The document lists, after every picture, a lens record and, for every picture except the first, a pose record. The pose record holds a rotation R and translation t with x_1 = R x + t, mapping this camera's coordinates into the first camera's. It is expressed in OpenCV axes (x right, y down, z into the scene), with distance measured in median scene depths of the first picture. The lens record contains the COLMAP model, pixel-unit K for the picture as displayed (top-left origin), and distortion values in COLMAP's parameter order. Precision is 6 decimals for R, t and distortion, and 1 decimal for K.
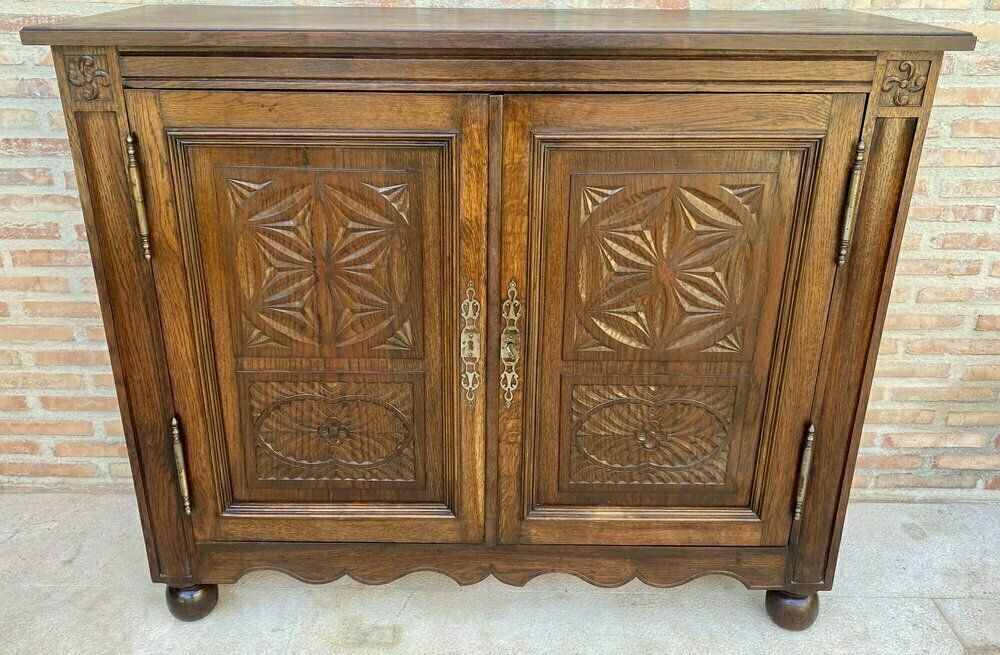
lens RADIAL K [[857.7, 0, 484.3], [0, 857.7, 308.9], [0, 0, 1]] dist [0.085890, -0.152055]
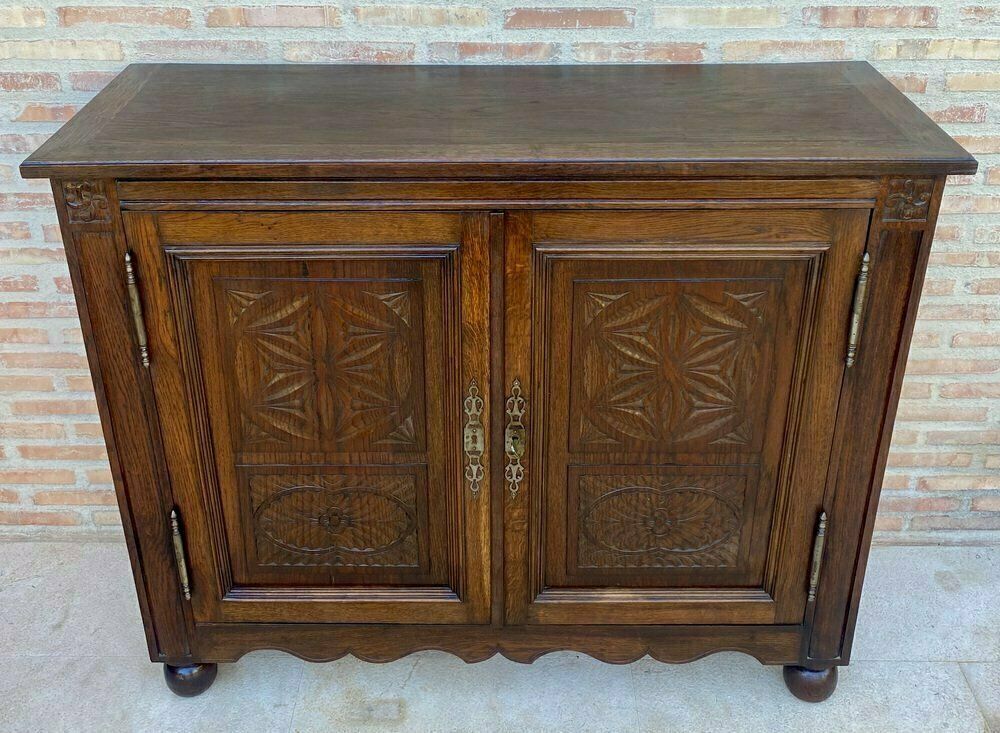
lens RADIAL K [[1054.8, 0, 492.8], [0, 1054.8, 242.4], [0, 0, 1]] dist [0.082832, -0.158410]
pose [[0.999942, -0.009417, -0.005158, 0.013030], [0.009692, 0.998372, 0.056213, -0.238870], [0.004621, -0.056260, 0.998405, -0.183031]]
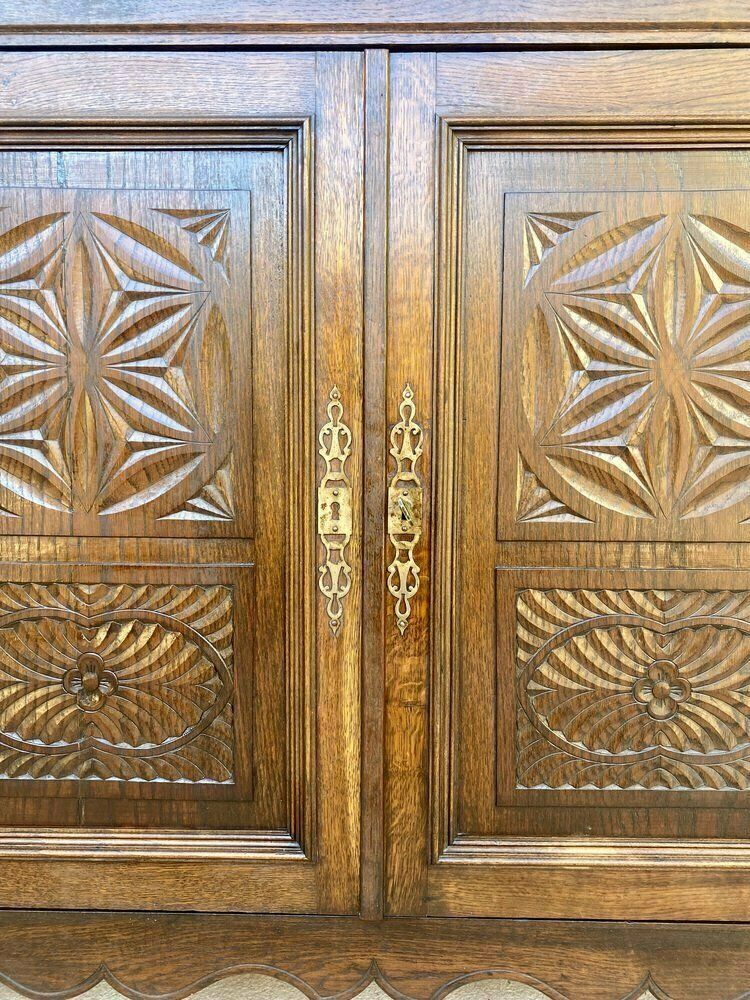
lens RADIAL K [[776.5, 0, 375.0], [0, 776.5, 500.0], [0, 0, 1]] dist [0.008072, 0.000189]
pose [[0.999889, -0.000347, -0.014918, 0.017465], [-0.004150, 0.953823, -0.300339, 0.181522], [0.014333, 0.300368, 0.953716, 0.487567]]
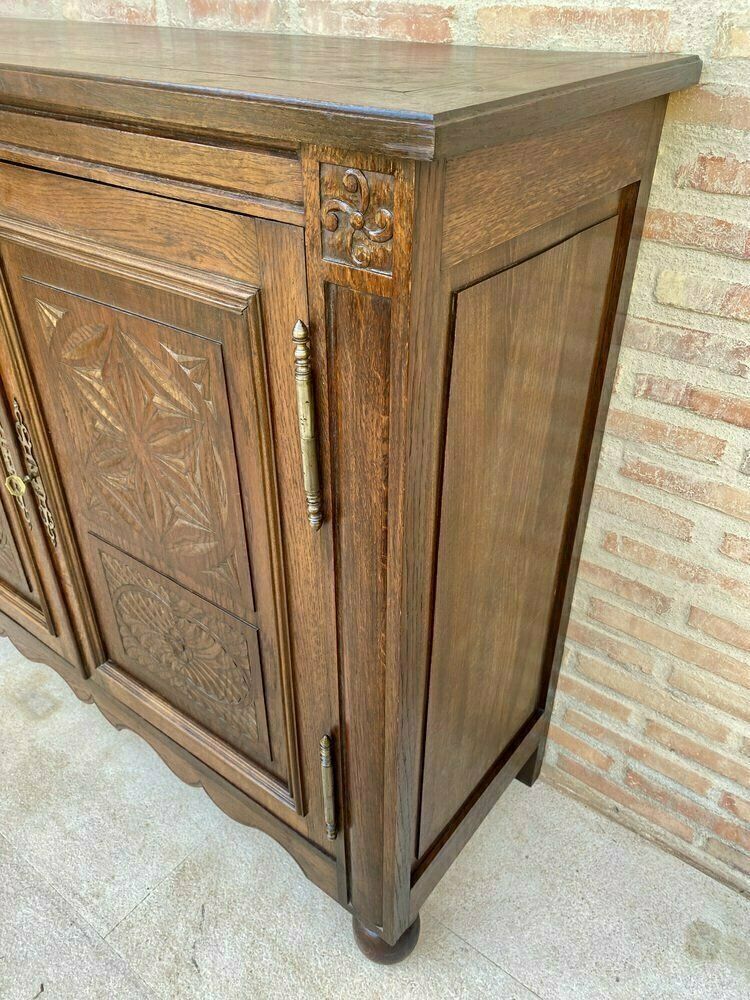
lens RADIAL K [[776.5, 0, 375.0], [0, 776.5, 500.0], [0, 0, 1]] dist [0.008072, 0.000189]
pose [[0.796453, 0.335185, -0.503303, 0.635047], [-0.232700, 0.938110, 0.256517, -0.191302], [0.558134, -0.087184, 0.825158, 0.543627]]
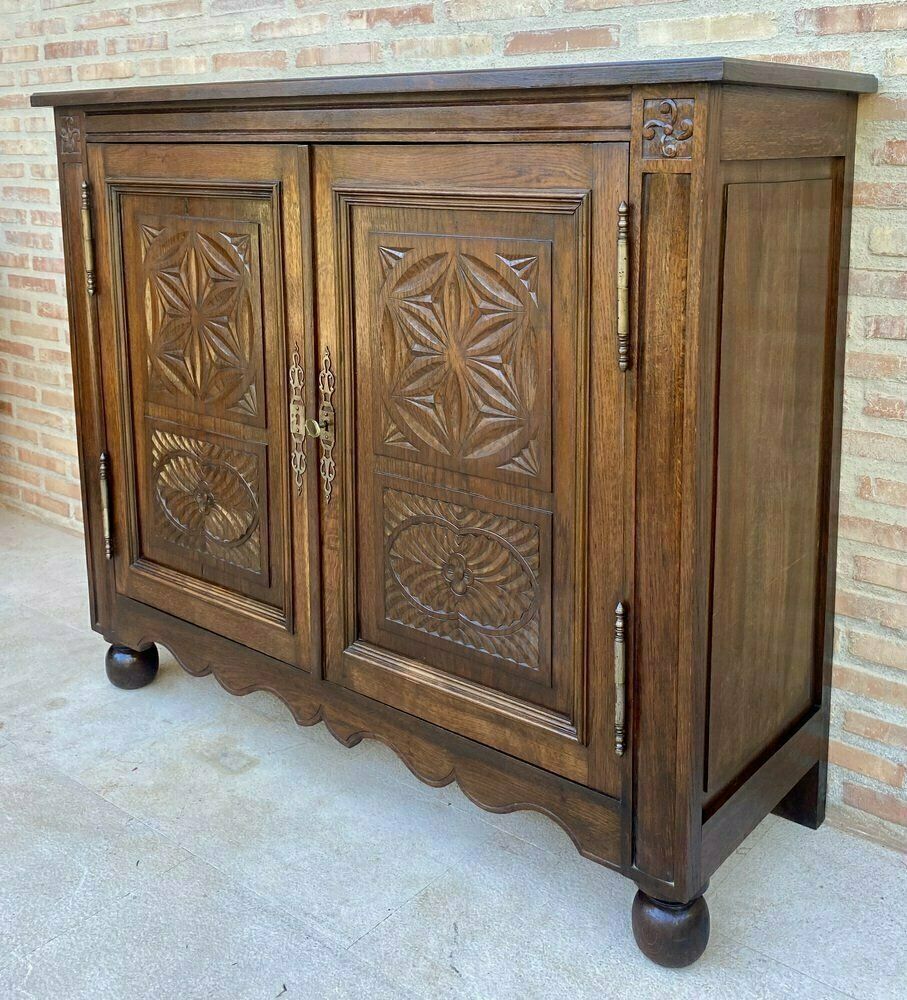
lens RADIAL K [[1128.0, 0, 489.5], [0, 1128.0, 324.8], [0, 0, 1]] dist [0.091910, -0.185862]
pose [[0.788206, 0.089154, -0.608919, 0.829460], [-0.232096, 0.959451, -0.159956, 0.087174], [0.569967, 0.267406, 0.776937, 0.150181]]
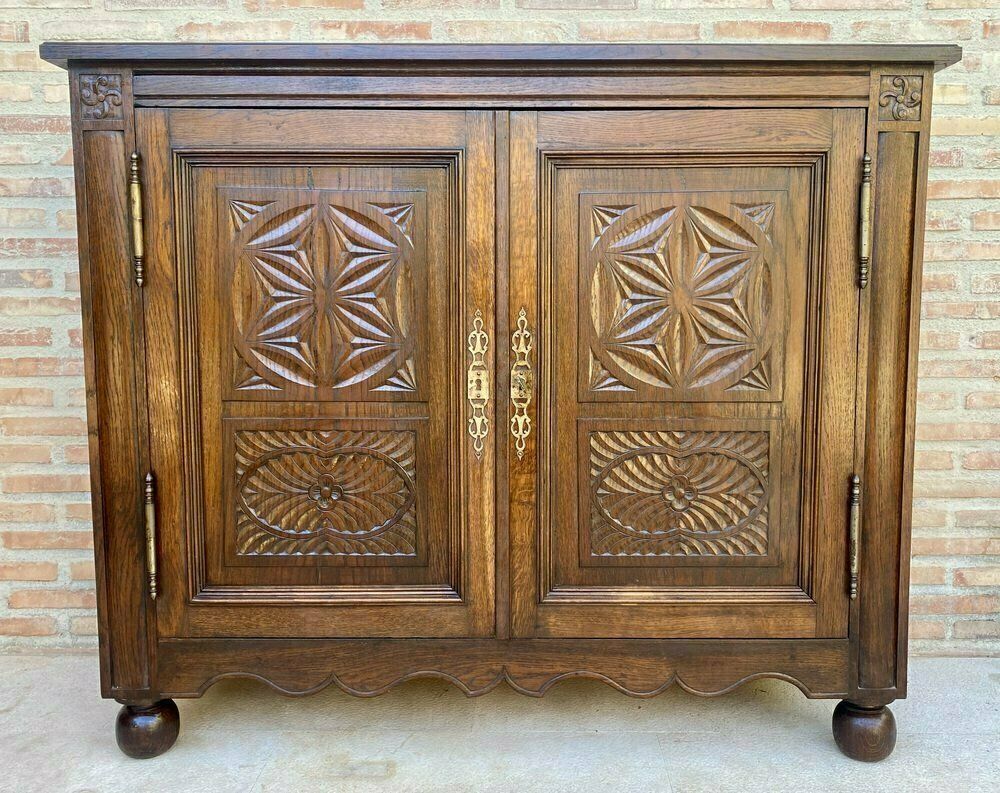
lens RADIAL K [[932.7, 0, 530.0], [0, 932.7, 371.4], [0, 0, 1]] dist [0.071472, -0.104987]
pose [[0.999961, -0.006262, 0.006211, 0.032207], [0.007830, 0.954423, -0.298355, 0.316087], [-0.004059, 0.298392, 0.954435, 0.032187]]
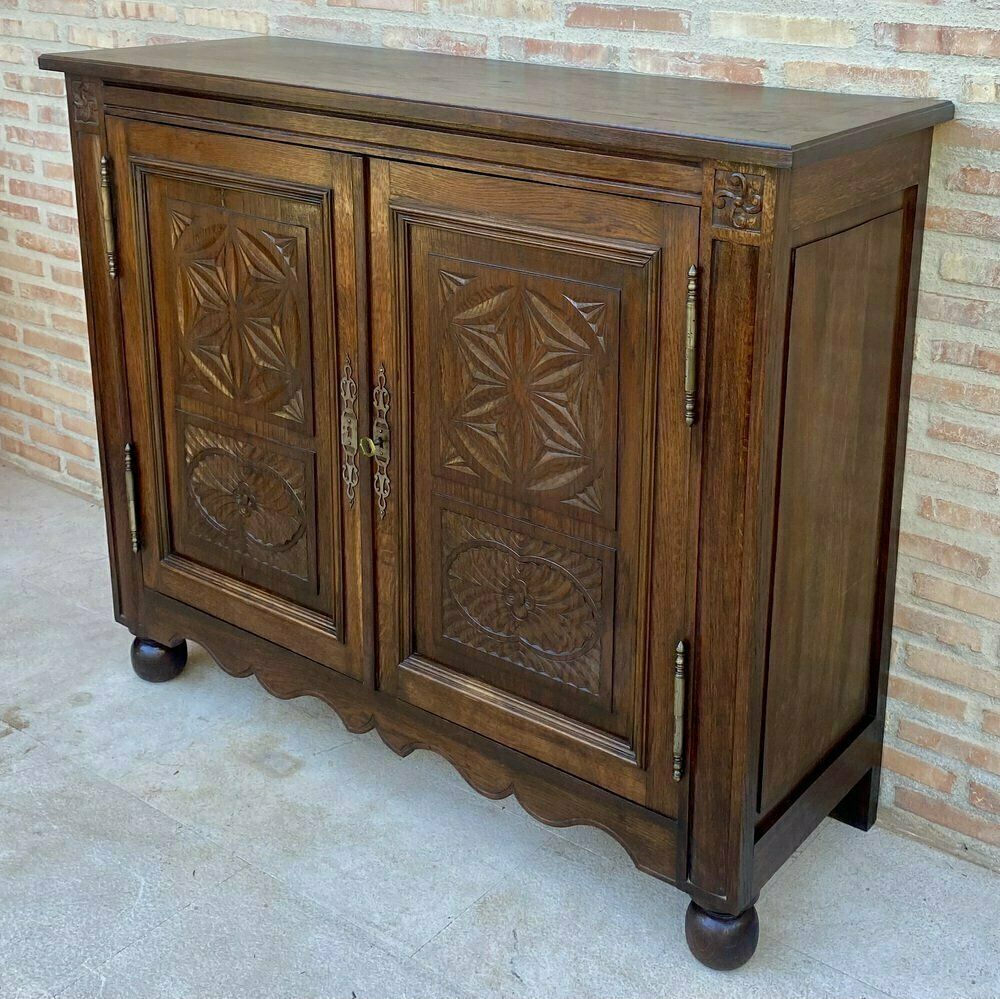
lens RADIAL K [[1409.3, 0, 581.0], [0, 1409.3, 310.8], [0, 0, 1]] dist [0.145253, -0.416462]
pose [[0.815316, 0.166562, -0.554541, 0.916415], [-0.236420, 0.970022, -0.056241, -0.049733], [0.528549, 0.176959, 0.830254, -0.092163]]
